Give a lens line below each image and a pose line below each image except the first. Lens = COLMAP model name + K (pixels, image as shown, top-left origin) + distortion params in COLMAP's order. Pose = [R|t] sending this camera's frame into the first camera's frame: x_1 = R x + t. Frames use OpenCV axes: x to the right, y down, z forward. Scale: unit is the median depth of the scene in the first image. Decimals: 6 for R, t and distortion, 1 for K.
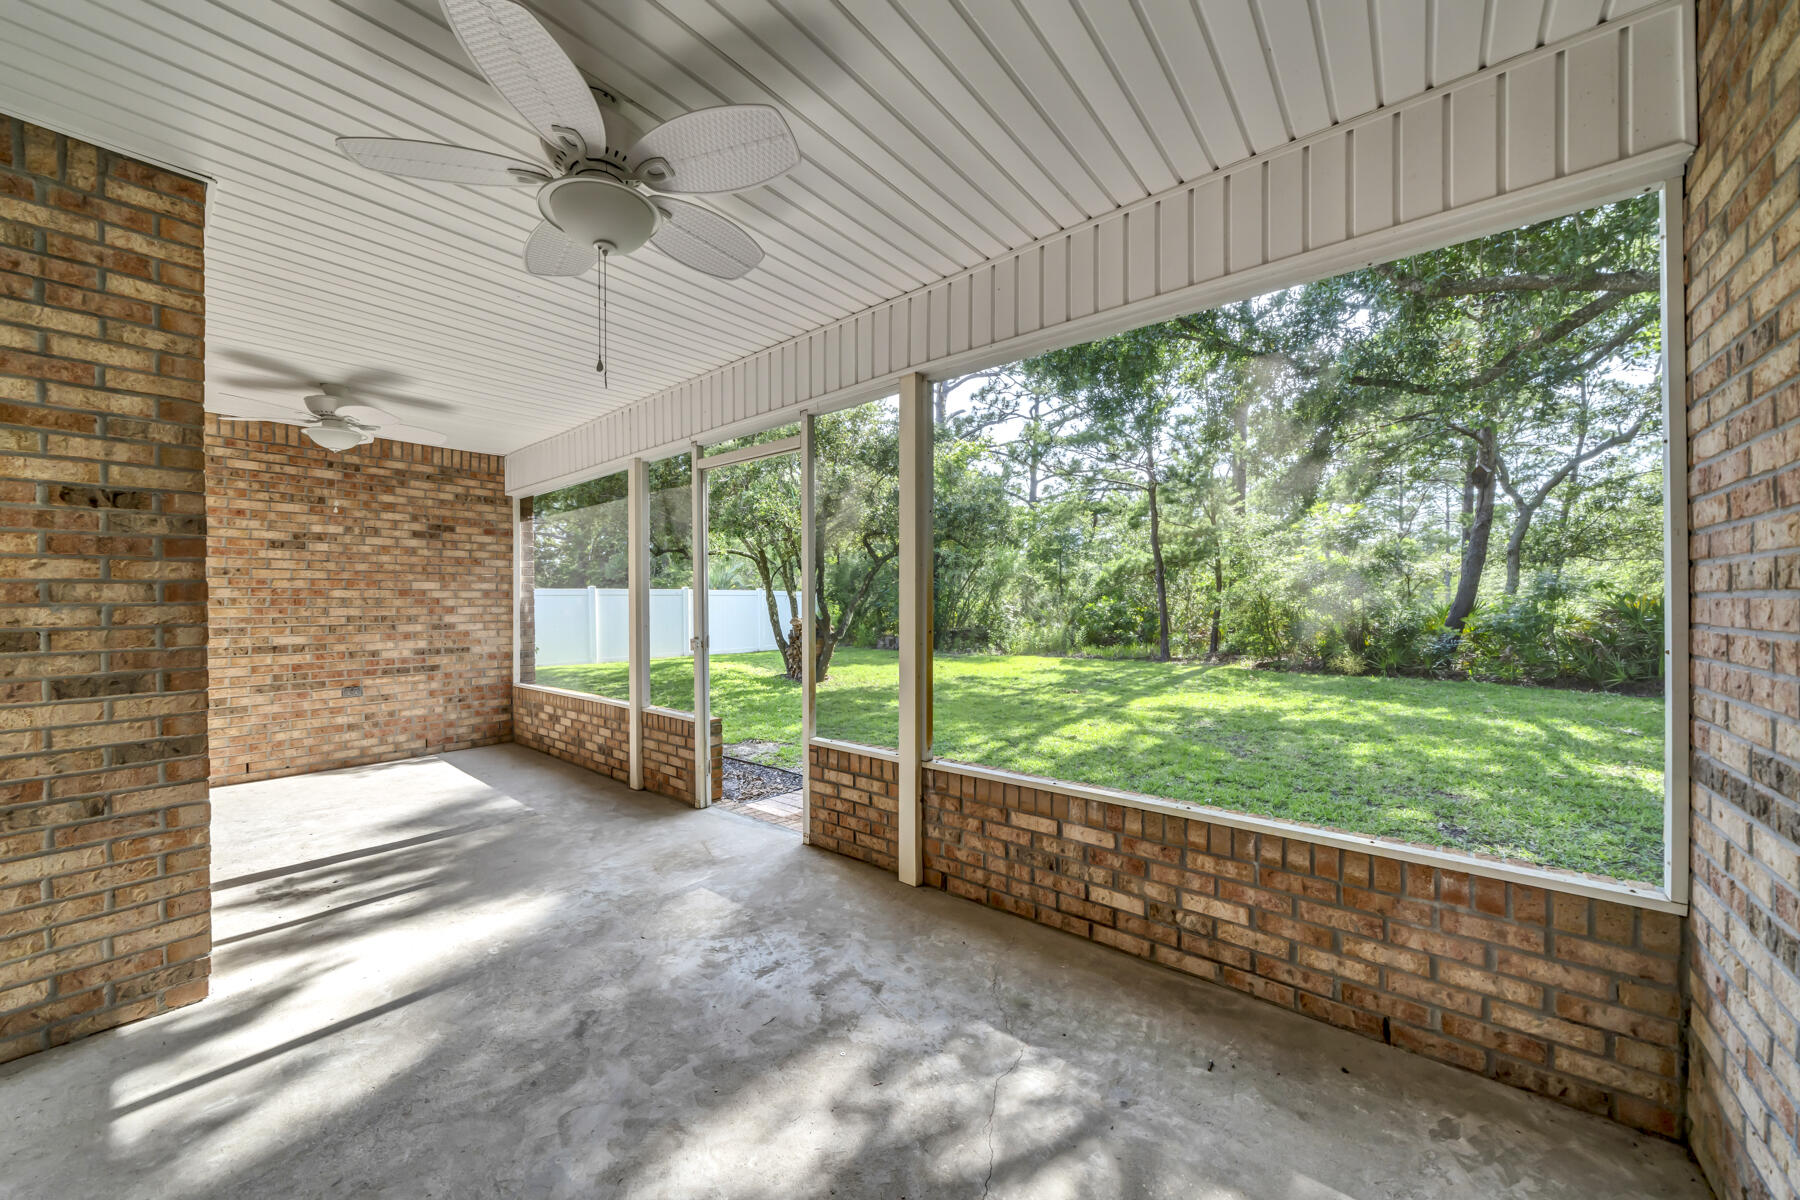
lens RADIAL K [[637.2, 0, 900.0], [0, 637.2, 600.0], [0, 0, 1]] dist [-0.001184, -0.000151]
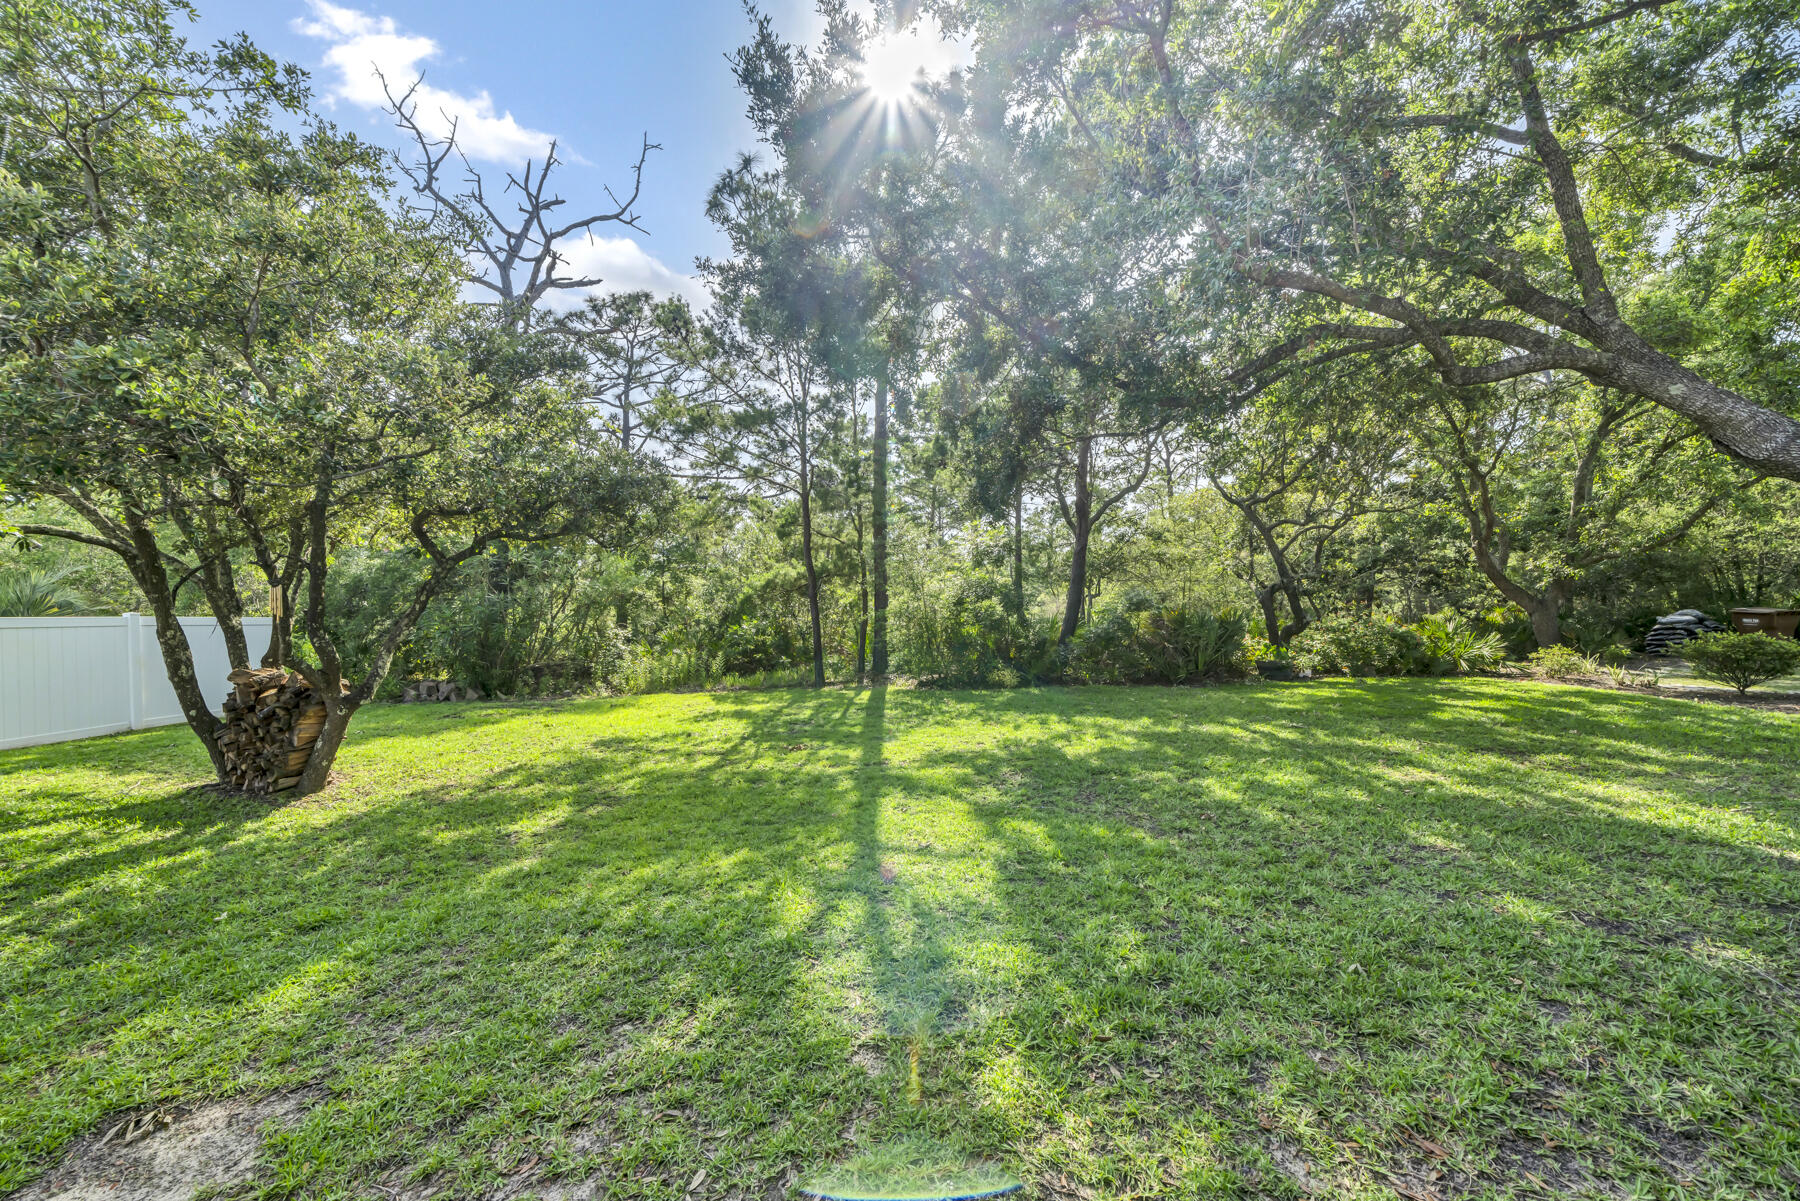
lens RADIAL K [[637.2, 0, 900.0], [0, 637.2, 600.5], [0, 0, 1]] dist [-0.001184, -0.000151]
pose [[0.786125, -0.003324, 0.618059, -0.062235], [0.022458, 0.999479, -0.023189, -0.002772], [-0.617659, 0.032110, 0.785790, 0.260421]]
